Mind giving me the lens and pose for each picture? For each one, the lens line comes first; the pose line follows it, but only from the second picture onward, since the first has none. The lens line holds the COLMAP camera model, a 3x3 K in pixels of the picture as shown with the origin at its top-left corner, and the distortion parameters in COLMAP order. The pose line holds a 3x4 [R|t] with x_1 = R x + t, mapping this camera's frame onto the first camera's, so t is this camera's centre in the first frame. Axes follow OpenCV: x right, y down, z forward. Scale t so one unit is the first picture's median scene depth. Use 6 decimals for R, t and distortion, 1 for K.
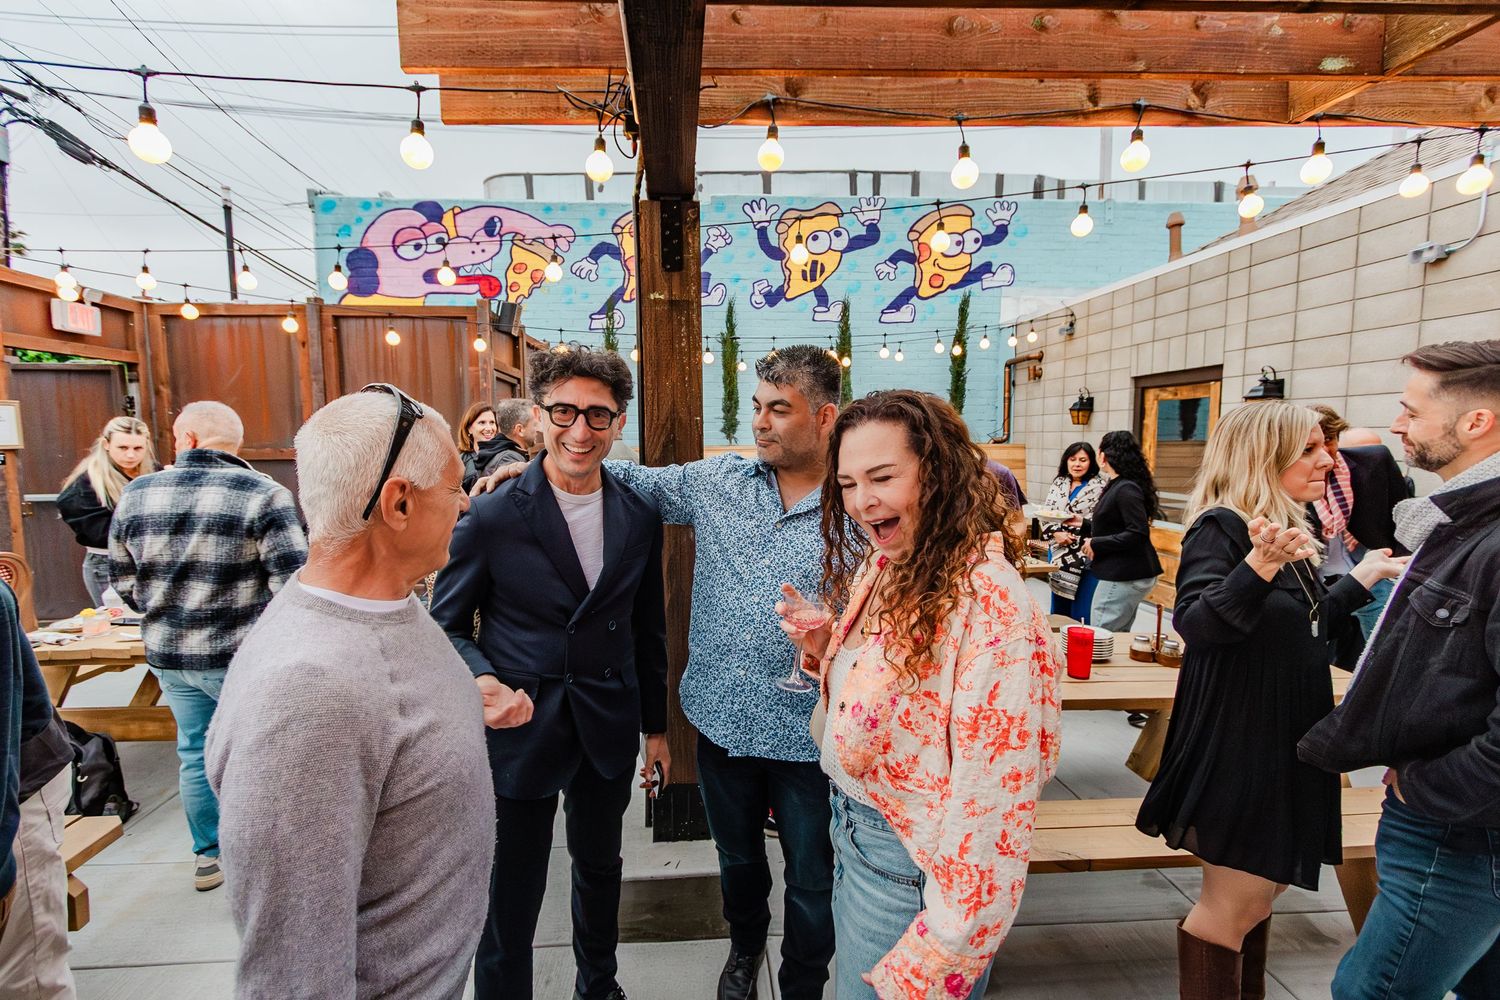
lens RADIAL K [[699.3, 0, 750.5], [0, 699.3, 502.2], [0, 0, 1]] dist [0.003277, -0.000964]
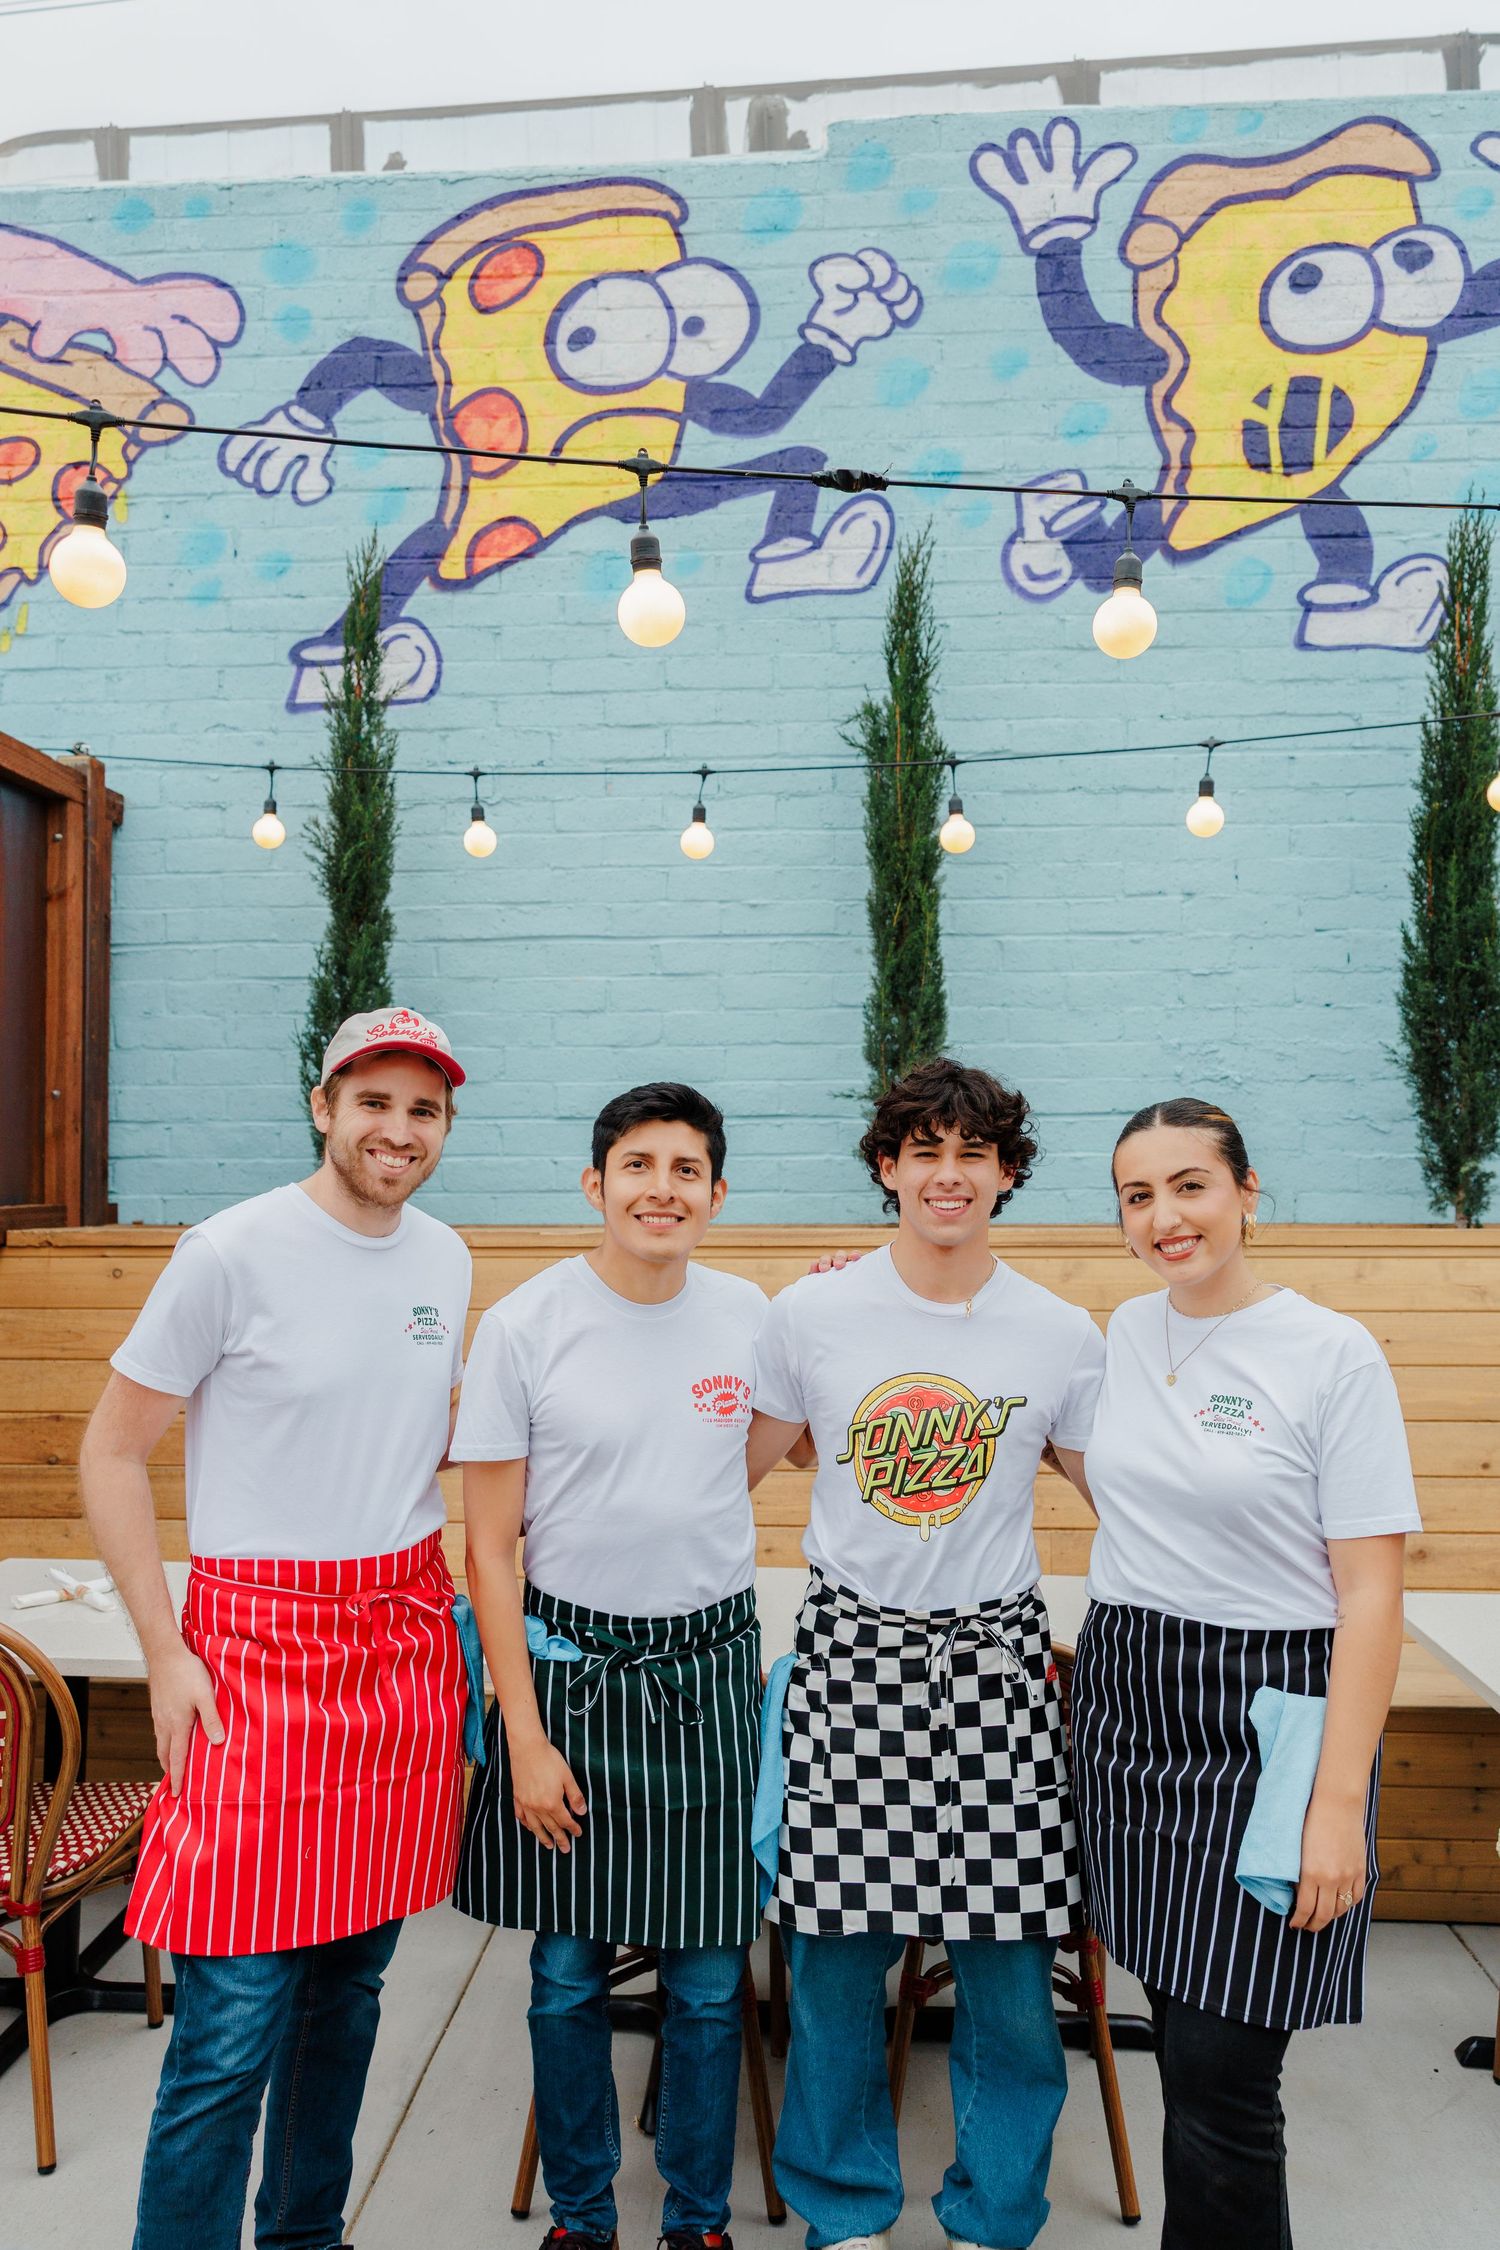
lens RADIAL K [[1762.8, 0, 741.3], [0, 1762.8, 1125.3], [0, 0, 1]] dist [-0.008135, -0.003897]
pose [[0.988507, 0.005662, -0.151069, 0.002945], [-0.023140, 0.993189, -0.114194, -0.049900], [0.149393, 0.116377, 0.981905, 0.471926]]
